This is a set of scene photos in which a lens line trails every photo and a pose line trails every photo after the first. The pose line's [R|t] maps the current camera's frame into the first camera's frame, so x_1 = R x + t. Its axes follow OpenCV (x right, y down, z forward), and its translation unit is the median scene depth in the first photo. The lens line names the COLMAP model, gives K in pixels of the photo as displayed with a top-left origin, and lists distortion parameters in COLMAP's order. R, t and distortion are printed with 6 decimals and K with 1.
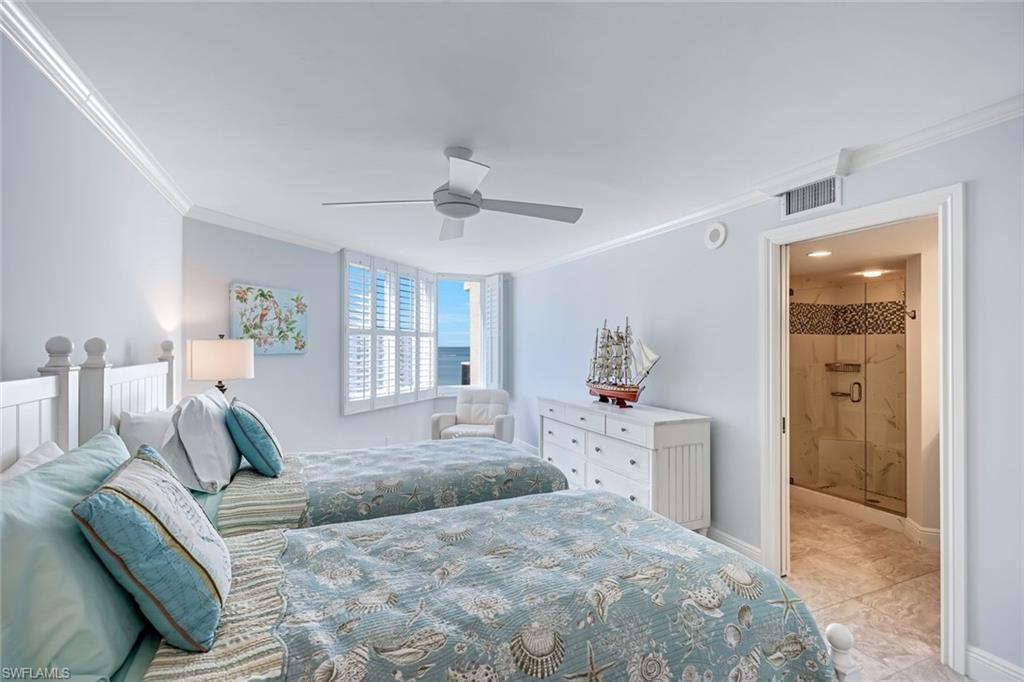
lens RADIAL K [[474.6, 0, 501.4], [0, 474.6, 339.7], [0, 0, 1]] dist [0.004527, 0.000050]
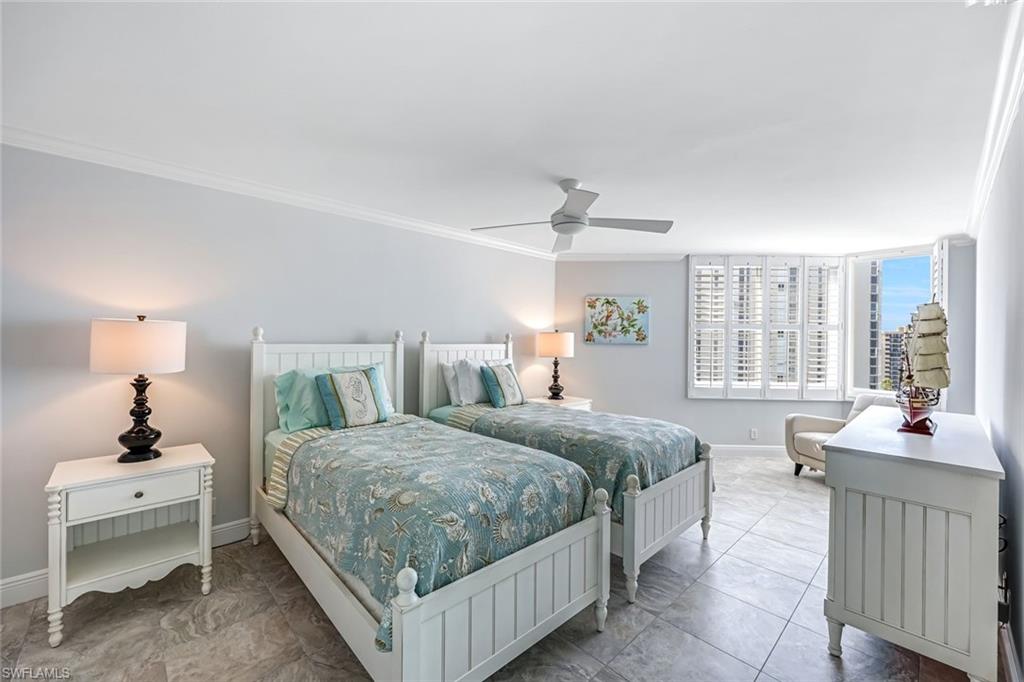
lens RADIAL K [[412.0, 0, 509.3], [0, 412.0, 342.6], [0, 0, 1]] dist [0.001138, 0.000304]
pose [[0.329819, 0.004876, -0.944032, 0.578329], [0.002240, 0.999980, 0.005947, 0.019619], [0.944042, -0.004076, 0.329801, 0.308292]]
